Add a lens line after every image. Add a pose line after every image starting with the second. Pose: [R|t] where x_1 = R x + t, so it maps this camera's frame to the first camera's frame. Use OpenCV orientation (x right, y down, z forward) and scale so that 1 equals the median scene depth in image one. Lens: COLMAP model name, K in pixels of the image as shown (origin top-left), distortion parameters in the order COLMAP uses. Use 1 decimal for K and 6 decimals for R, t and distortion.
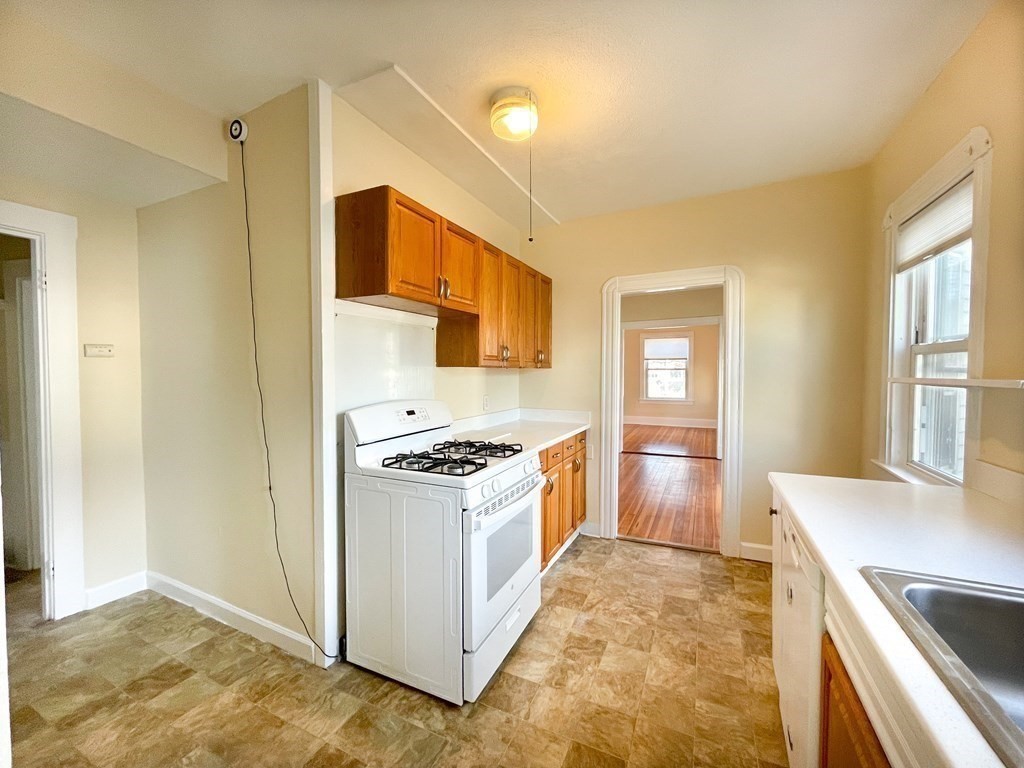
lens RADIAL K [[442.1, 0, 512.0], [0, 442.1, 384.0], [0, 0, 1]] dist [0.000318, -0.000075]
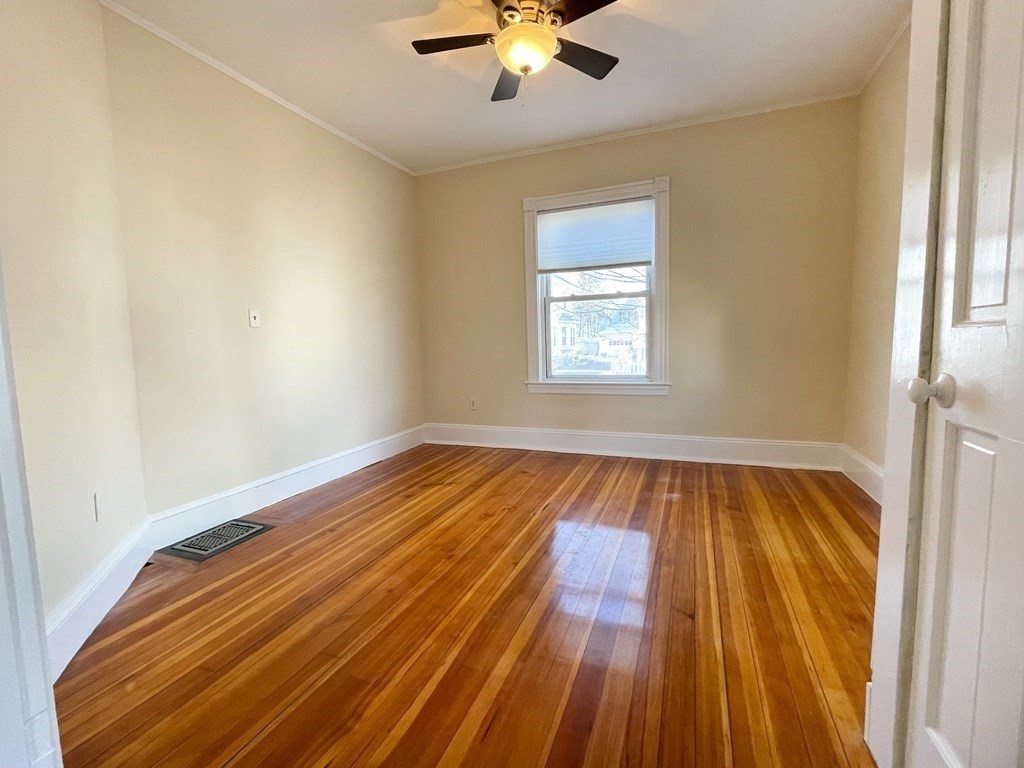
lens RADIAL K [[442.1, 0, 512.0], [0, 442.1, 384.0], [0, 0, 1]] dist [0.000318, -0.000075]
pose [[0.998401, -0.030151, 0.047817, 0.262471], [0.026747, 0.997167, 0.070305, 0.010767], [-0.049801, -0.068914, 0.996379, 0.639932]]
